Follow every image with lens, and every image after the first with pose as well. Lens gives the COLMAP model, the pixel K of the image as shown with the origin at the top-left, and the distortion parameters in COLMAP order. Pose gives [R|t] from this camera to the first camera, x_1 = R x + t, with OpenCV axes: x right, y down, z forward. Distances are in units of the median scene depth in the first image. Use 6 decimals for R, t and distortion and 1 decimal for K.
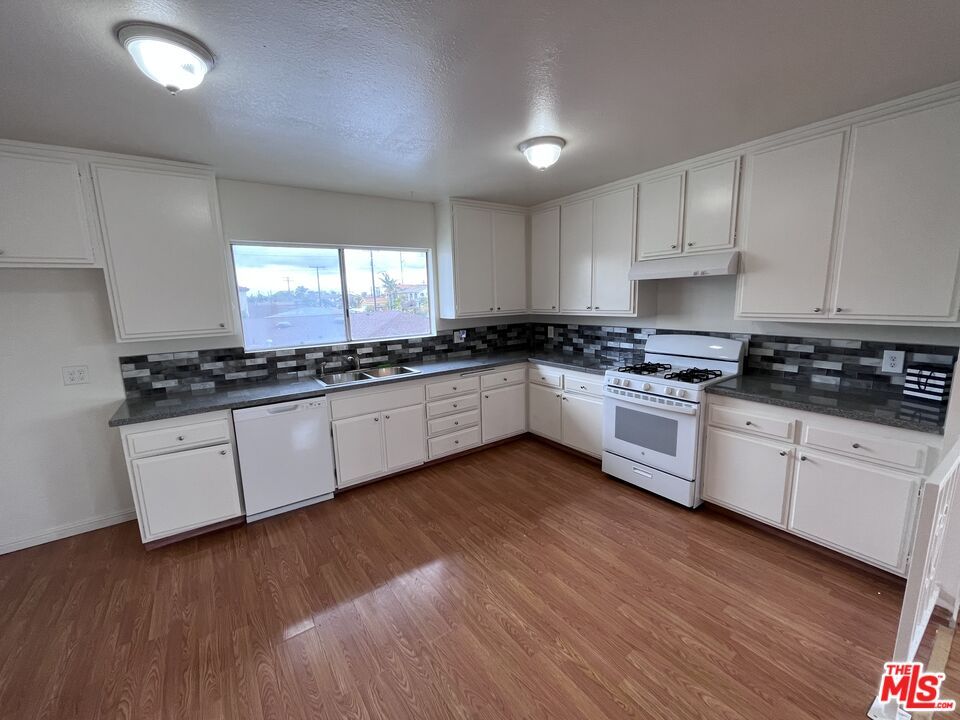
lens RADIAL K [[396.6, 0, 477.6], [0, 396.6, 360.9], [0, 0, 1]] dist [-0.001263, -0.000075]
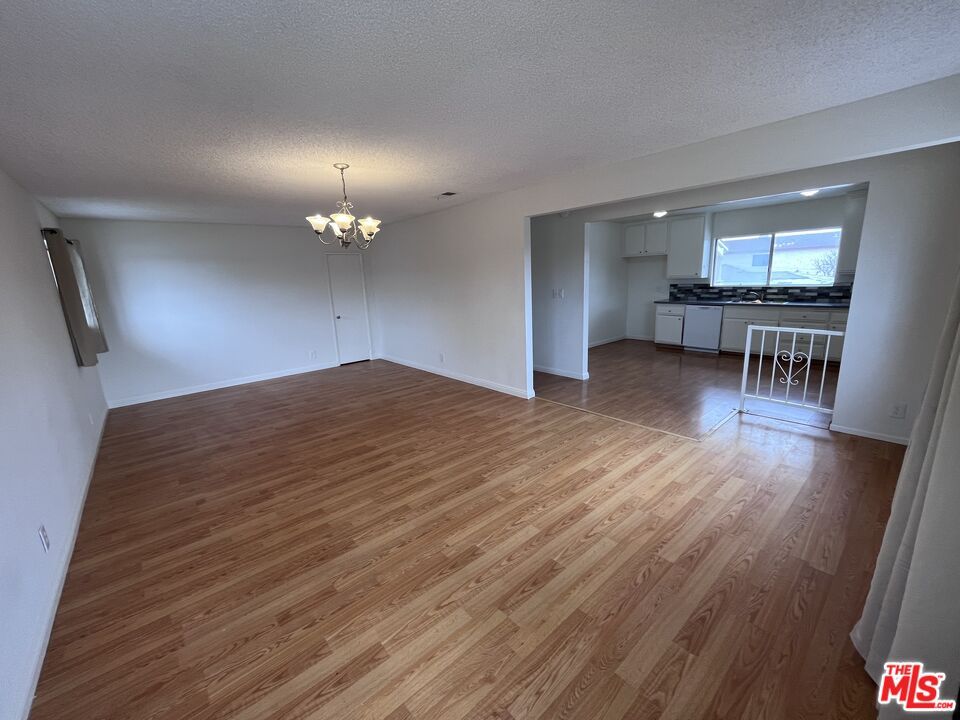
lens RADIAL K [[396.6, 0, 480.4], [0, 396.6, 360.8], [0, 0, 1]] dist [-0.001263, -0.000075]
pose [[0.112988, 0.234554, -0.965514, 1.563501], [-0.123645, 0.967503, 0.220568, 0.054450], [0.985873, 0.094459, 0.138318, -0.595968]]
